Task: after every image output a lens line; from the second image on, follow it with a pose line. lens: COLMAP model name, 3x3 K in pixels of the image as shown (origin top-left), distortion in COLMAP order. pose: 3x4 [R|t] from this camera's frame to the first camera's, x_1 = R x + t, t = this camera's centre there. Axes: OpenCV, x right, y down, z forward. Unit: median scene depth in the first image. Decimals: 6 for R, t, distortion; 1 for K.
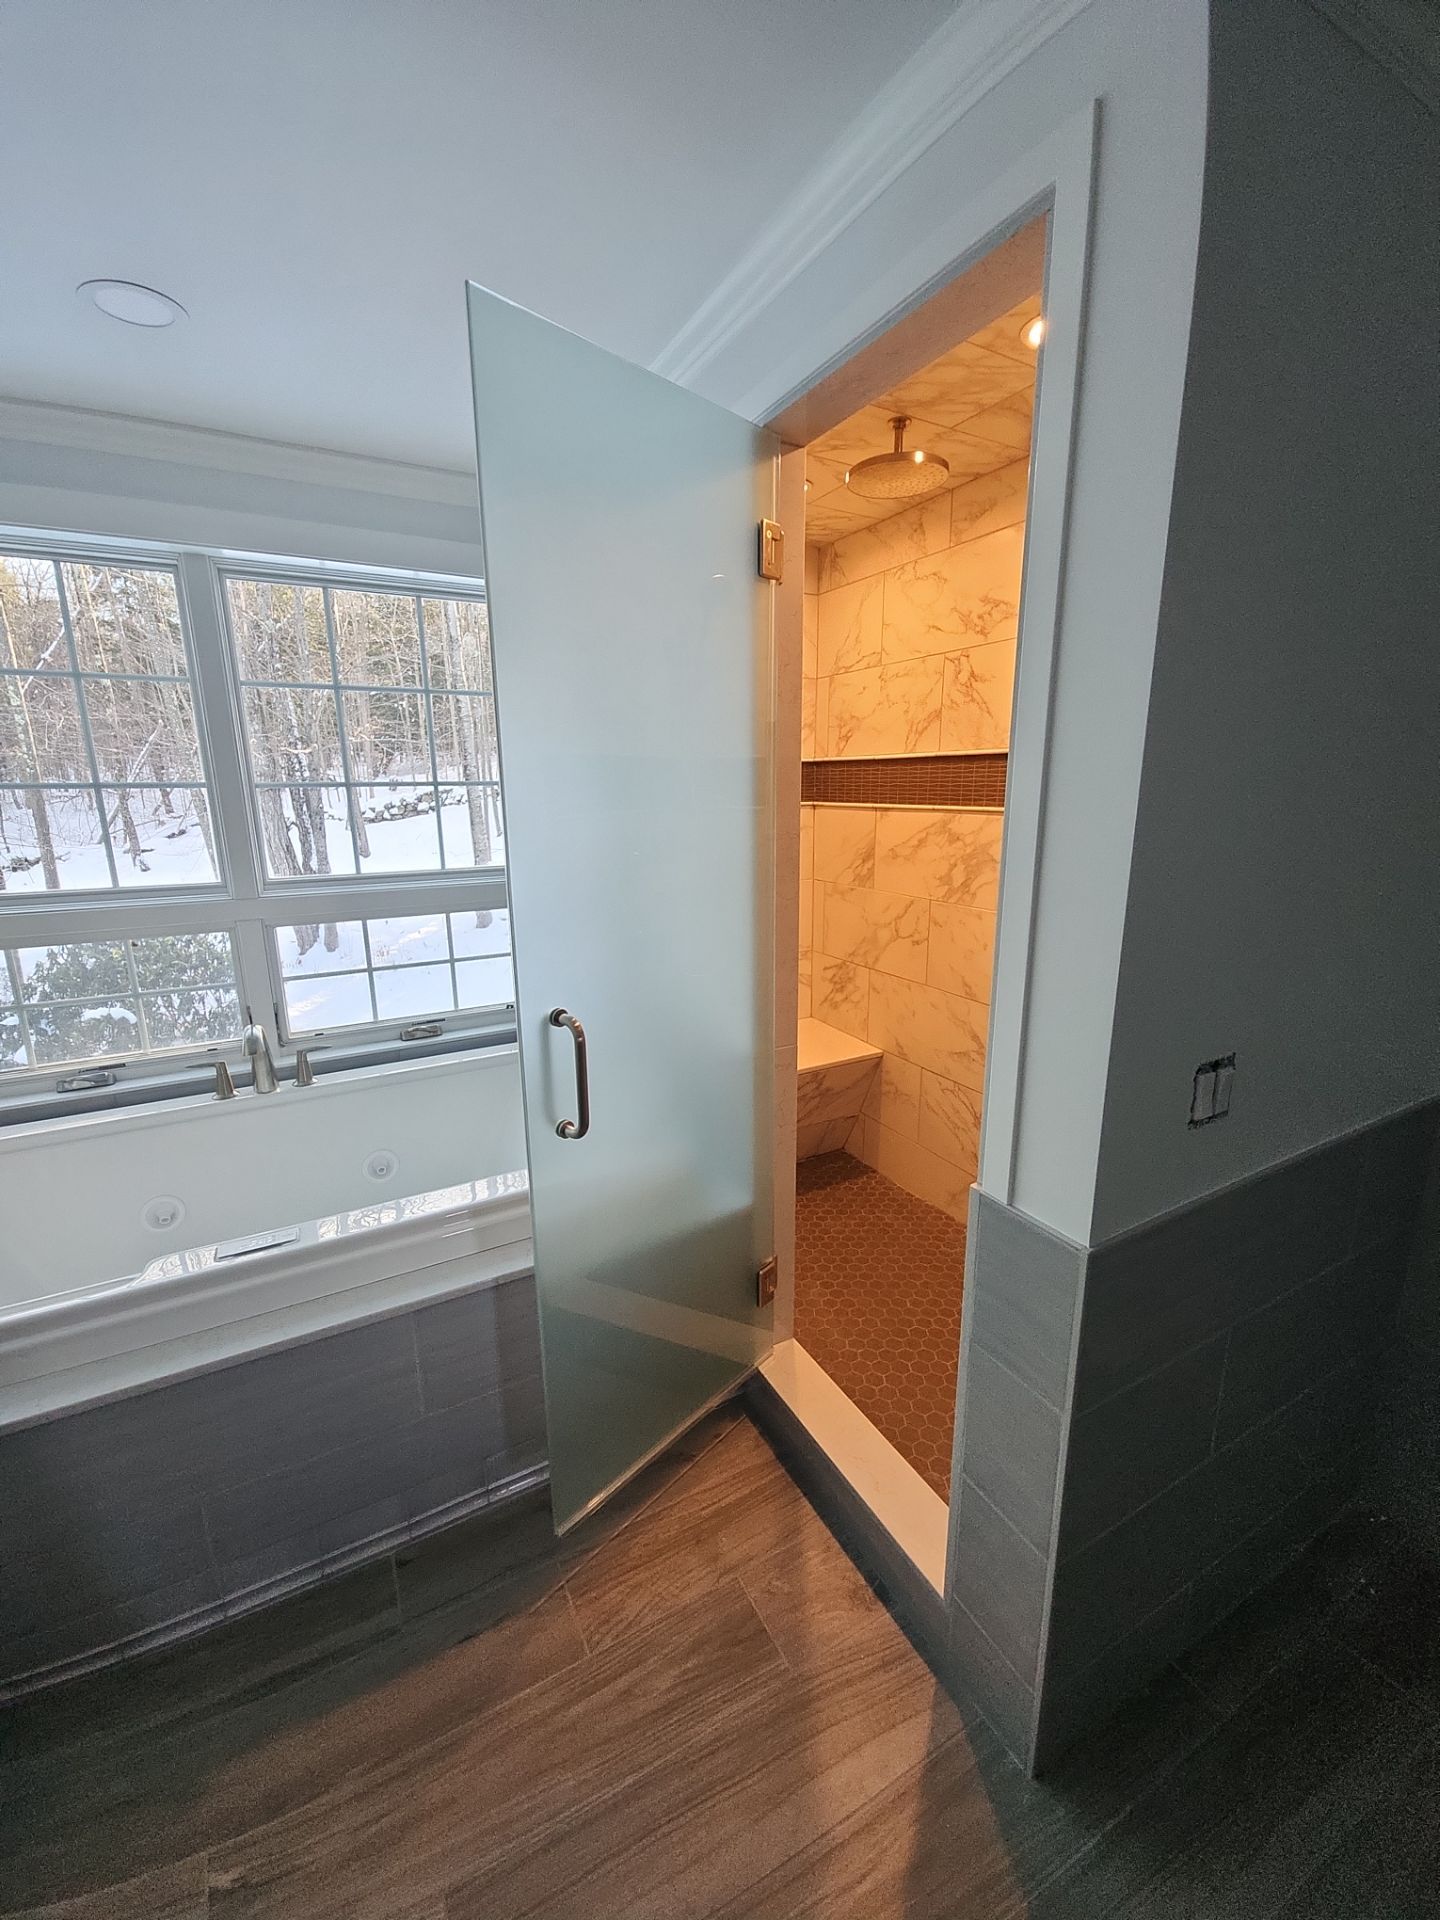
lens RADIAL K [[769.6, 0, 713.1], [0, 769.6, 958.2], [0, 0, 1]] dist [0.003317, -0.001495]
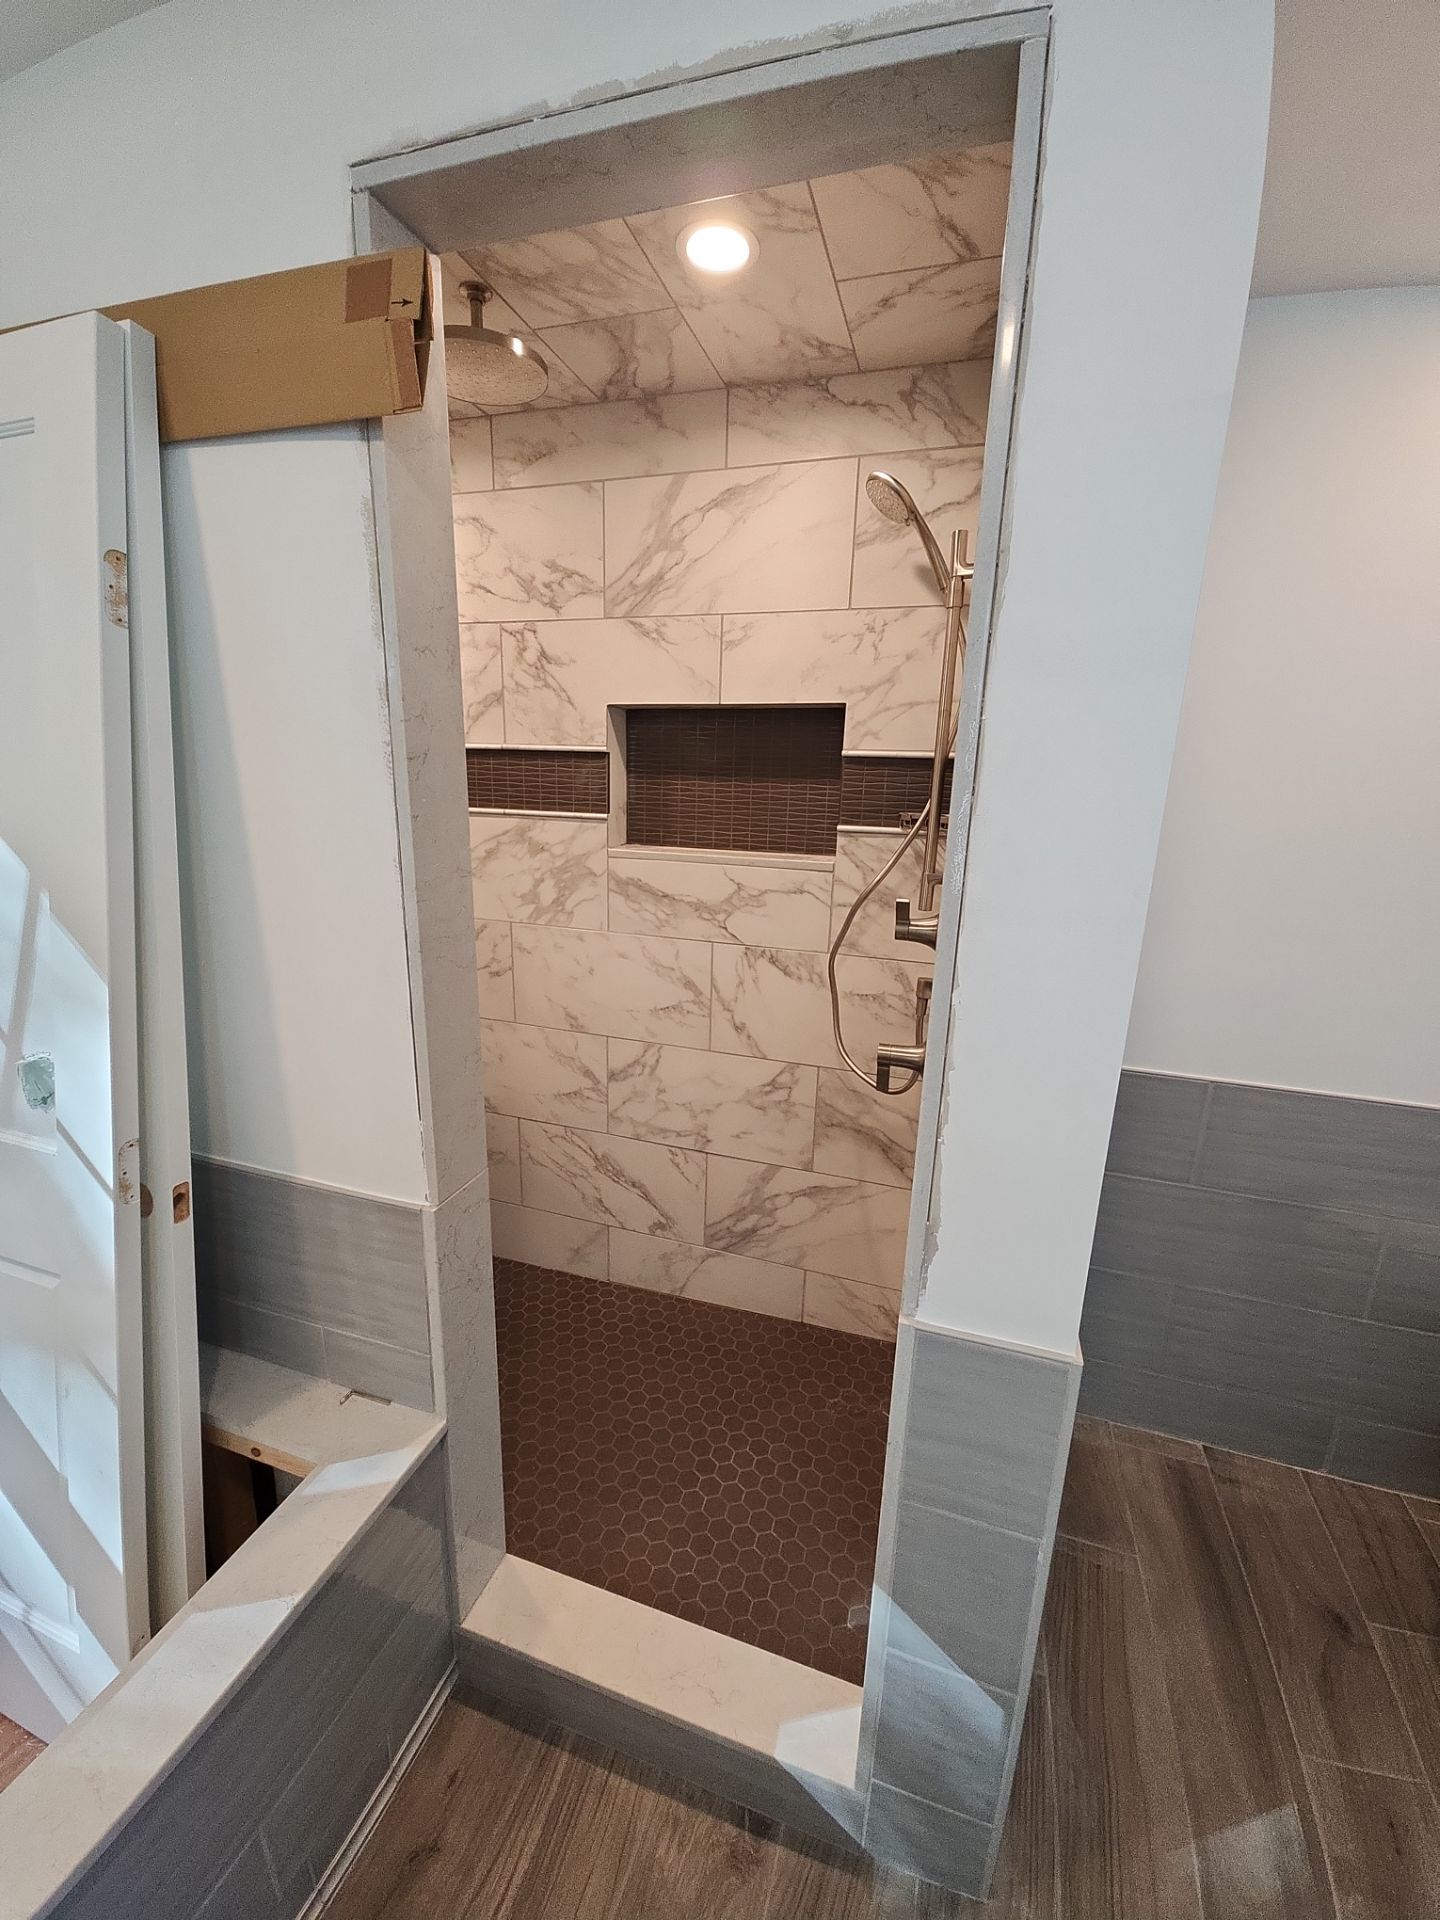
lens RADIAL K [[769.6, 0, 711.8], [0, 769.6, 959.7], [0, 0, 1]] dist [0.003317, -0.001495]
pose [[0.721651, -0.138891, 0.678180, -0.141891], [0.119868, 0.989939, 0.075188, -0.077696], [-0.681800, 0.027033, 0.731039, 0.262715]]
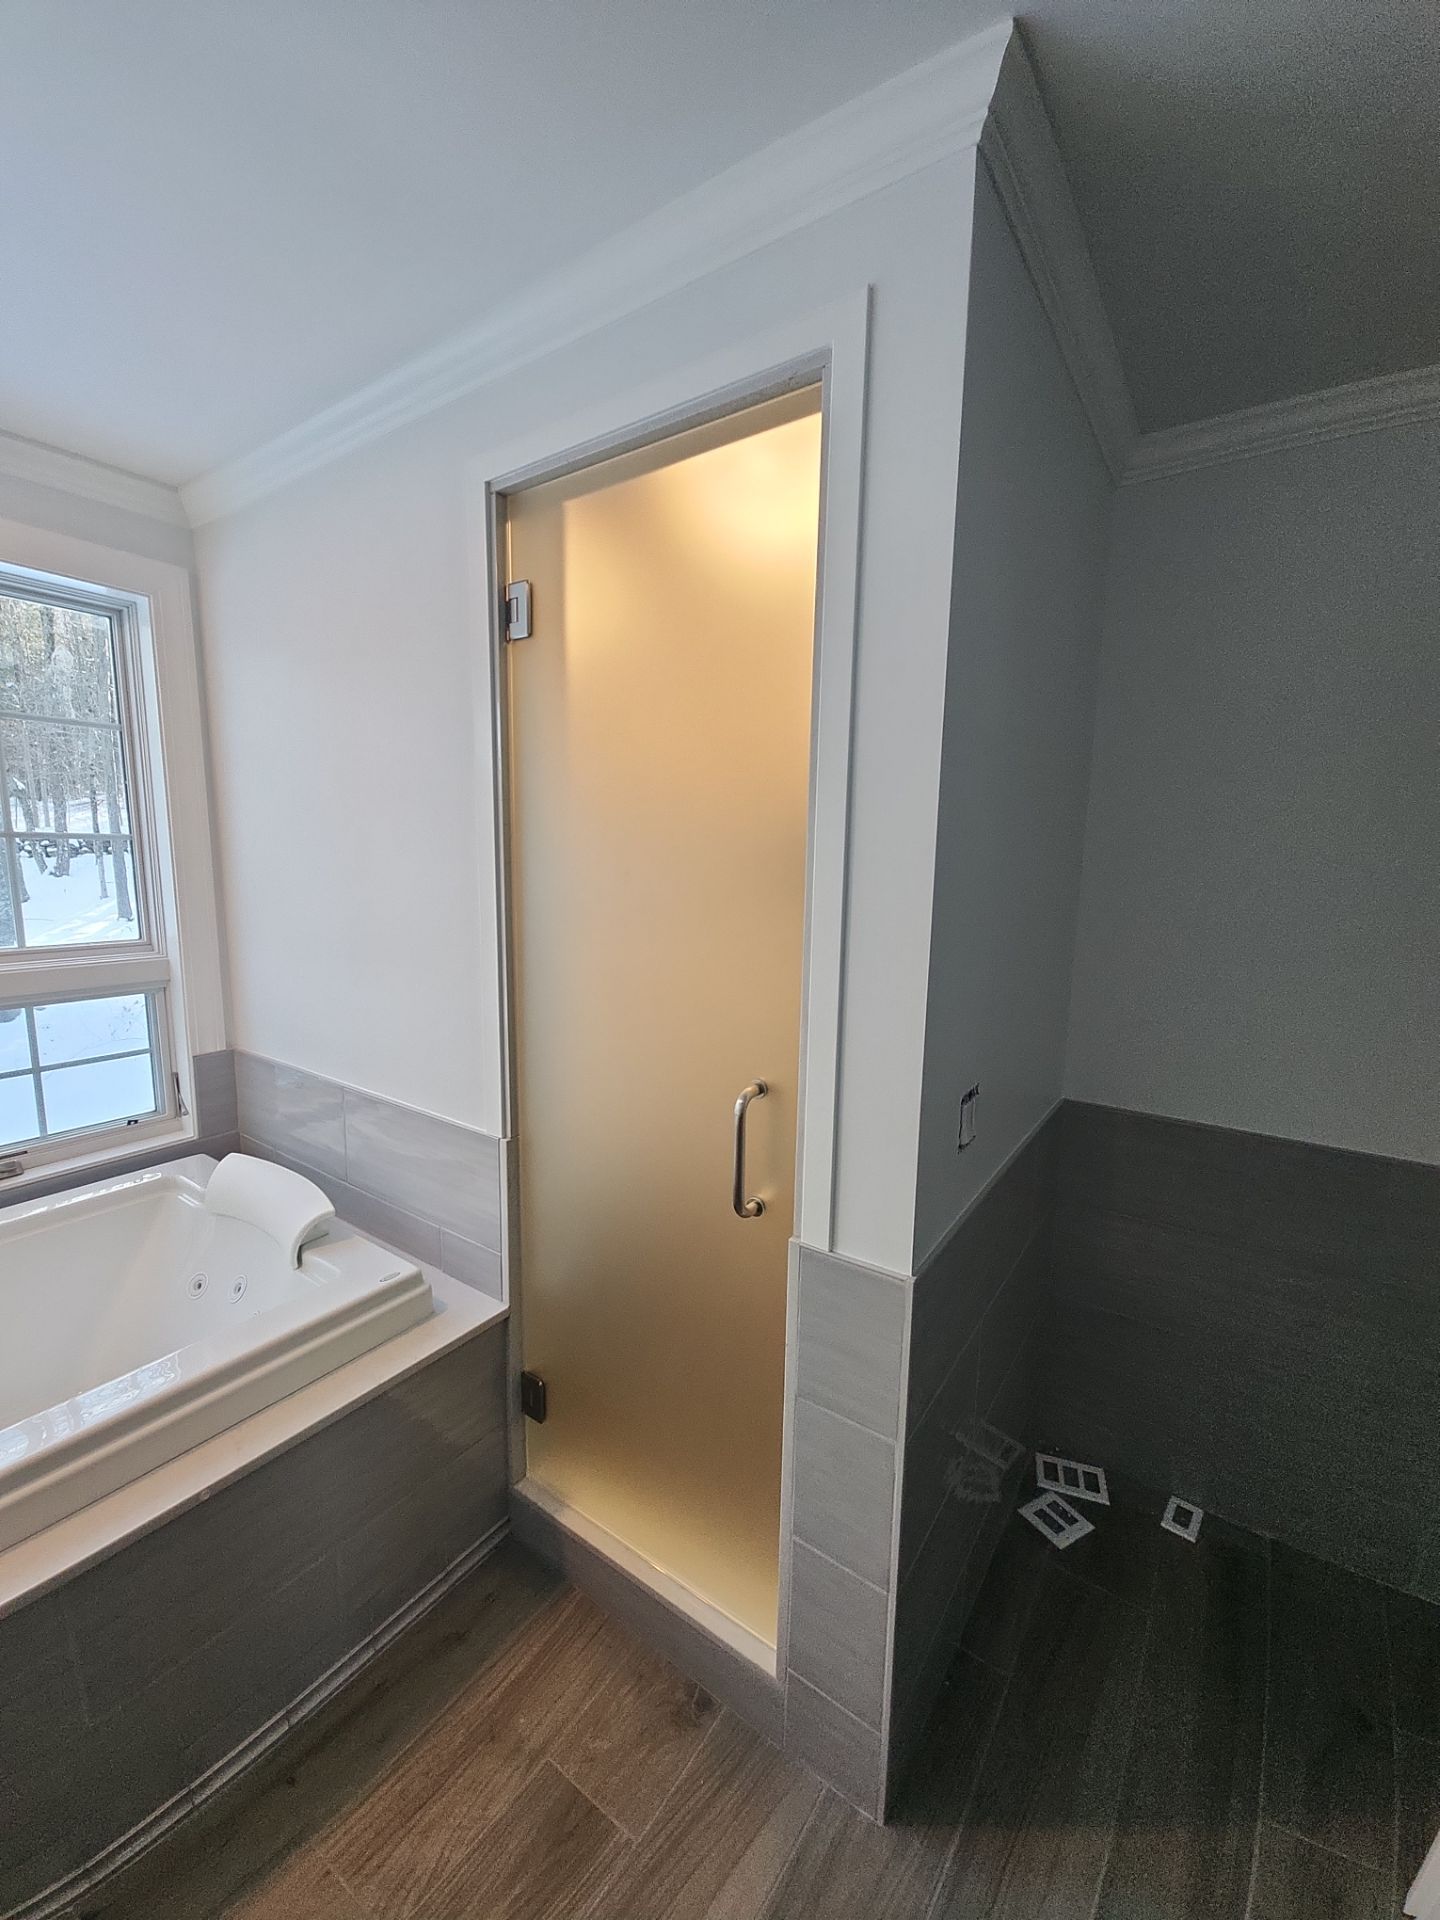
lens RADIAL K [[769.6, 0, 706.7], [0, 769.6, 962.3], [0, 0, 1]] dist [0.003317, -0.001495]
pose [[0.895571, -0.037610, 0.443326, -0.098466], [0.072635, 0.995412, -0.062286, -0.008232], [-0.438949, 0.087983, 0.894194, 0.048157]]
